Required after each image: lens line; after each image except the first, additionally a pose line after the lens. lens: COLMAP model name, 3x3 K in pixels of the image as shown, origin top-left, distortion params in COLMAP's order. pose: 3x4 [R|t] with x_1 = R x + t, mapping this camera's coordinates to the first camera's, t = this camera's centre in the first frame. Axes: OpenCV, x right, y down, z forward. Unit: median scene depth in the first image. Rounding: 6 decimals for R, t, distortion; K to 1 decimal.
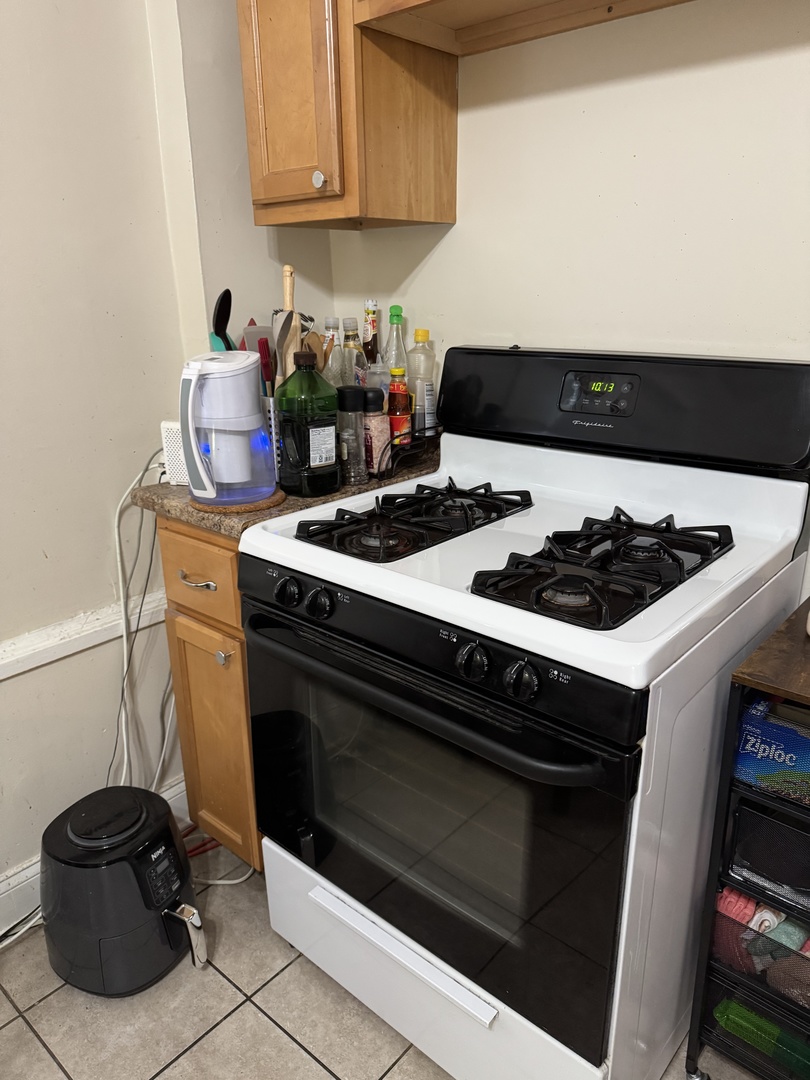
lens RADIAL K [[754.8, 0, 405.0], [0, 754.8, 540.0], [0, 0, 1]] dist [0.093461, -0.172484]
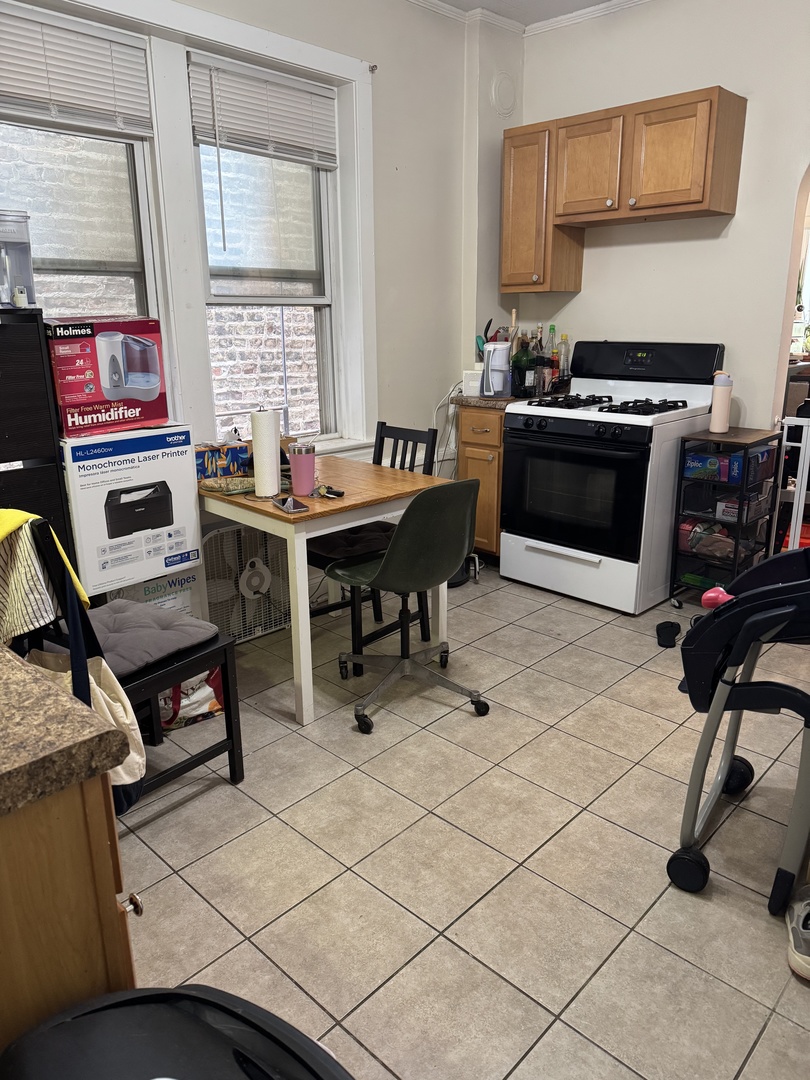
lens RADIAL K [[754.8, 0, 405.0], [0, 754.8, 540.0], [0, 0, 1]] dist [0.093461, -0.172484]
pose [[0.998991, 0.013858, -0.042725, -0.403098], [-0.015421, 0.999216, -0.036458, 0.511056], [0.042186, 0.037080, 0.998421, -1.530584]]
